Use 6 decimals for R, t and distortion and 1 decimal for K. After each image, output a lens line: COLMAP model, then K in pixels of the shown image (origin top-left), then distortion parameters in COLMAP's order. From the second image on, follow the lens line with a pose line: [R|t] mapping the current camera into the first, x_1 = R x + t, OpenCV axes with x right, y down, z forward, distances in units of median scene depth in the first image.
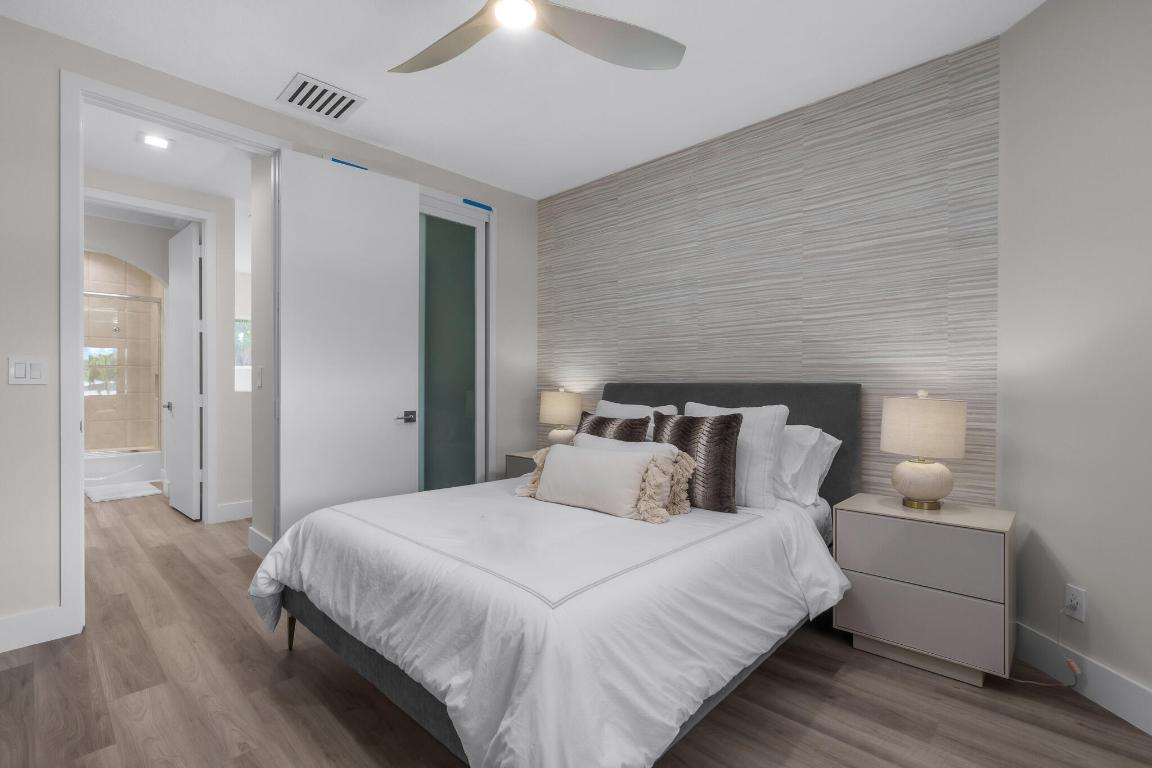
lens RADIAL K [[519.6, 0, 567.9], [0, 519.6, 385.7], [0, 0, 1]] dist [-0.009449, 0.002684]
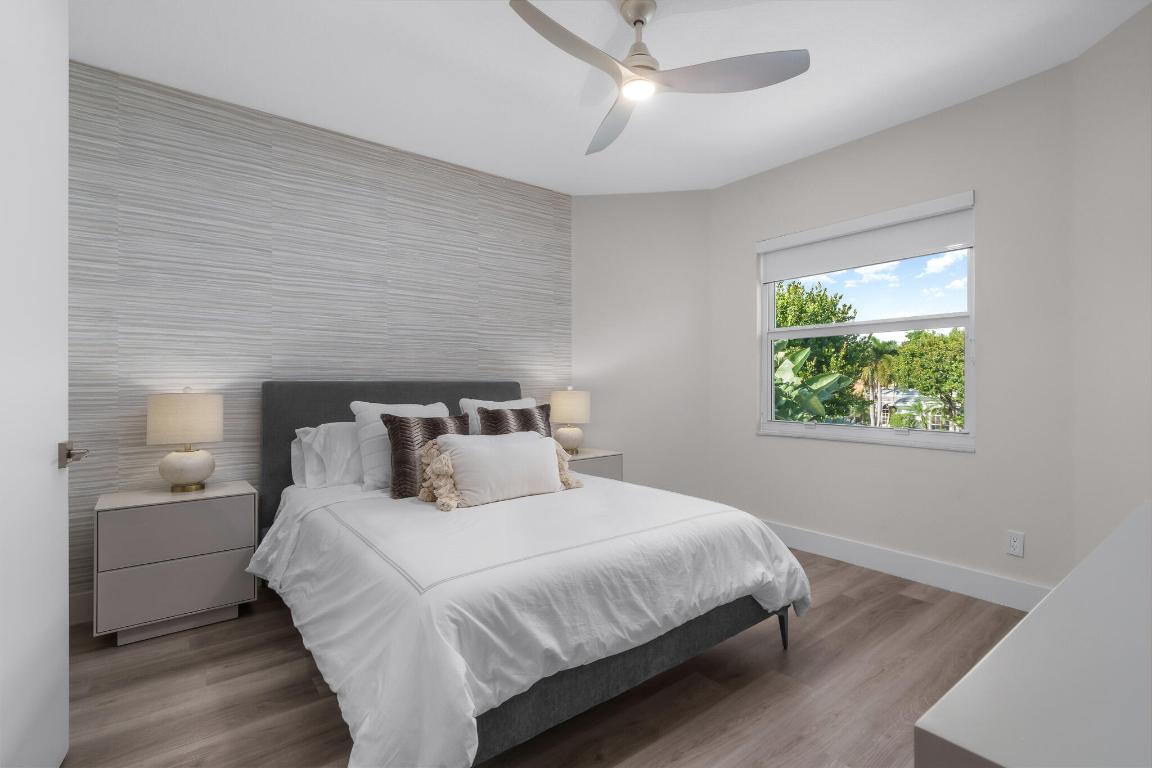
lens RADIAL K [[519.6, 0, 567.9], [0, 519.6, 381.2], [0, 0, 1]] dist [-0.009449, 0.002684]
pose [[0.159285, -0.014998, 0.987119, -0.732876], [-0.011296, 0.999791, 0.017014, -0.026419], [-0.987168, -0.013861, 0.159082, 0.502331]]
